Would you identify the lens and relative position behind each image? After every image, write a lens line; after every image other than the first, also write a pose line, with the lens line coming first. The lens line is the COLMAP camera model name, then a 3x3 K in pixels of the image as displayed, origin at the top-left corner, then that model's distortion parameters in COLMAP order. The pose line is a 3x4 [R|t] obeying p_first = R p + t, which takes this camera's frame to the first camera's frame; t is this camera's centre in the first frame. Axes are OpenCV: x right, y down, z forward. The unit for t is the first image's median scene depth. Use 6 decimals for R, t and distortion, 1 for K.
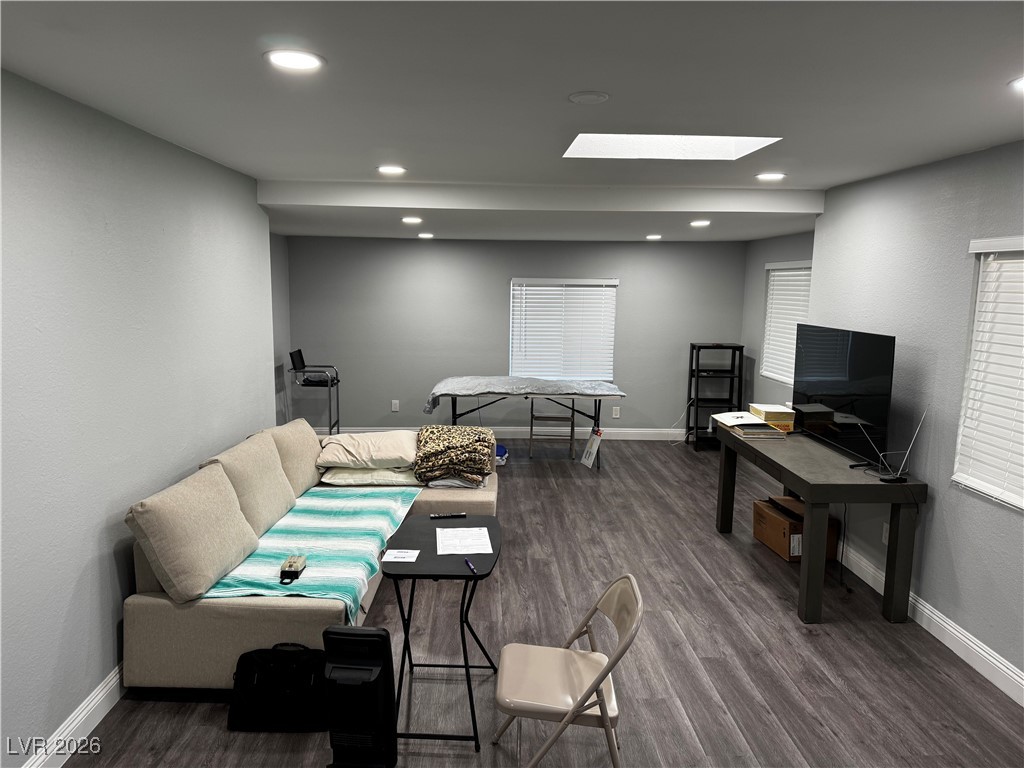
lens RADIAL K [[714.0, 0, 510.5], [0, 714.0, 387.8], [0, 0, 1]] dist [0.117102, -0.199762]
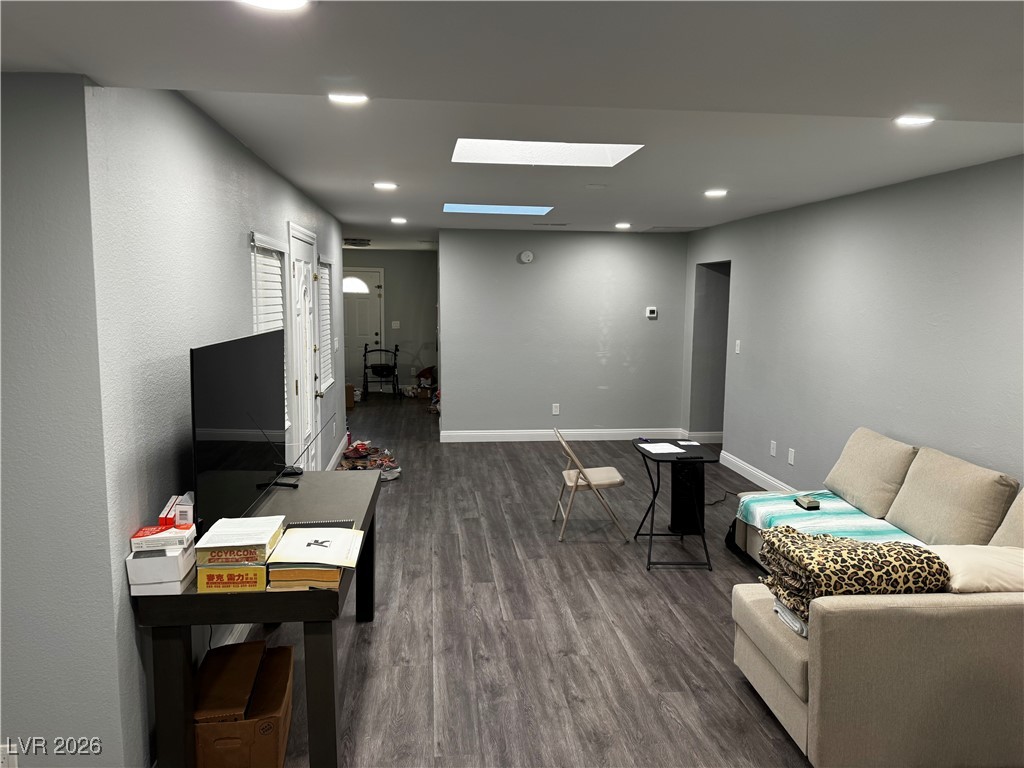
lens RADIAL K [[710.7, 0, 517.2], [0, 710.7, 384.6], [0, 0, 1]] dist [0.138505, -0.197843]
pose [[-0.996454, -0.017260, -0.082351, 0.246193], [-0.038855, 0.962521, 0.268410, -0.213335], [0.074632, 0.270658, -0.959778, 1.570048]]
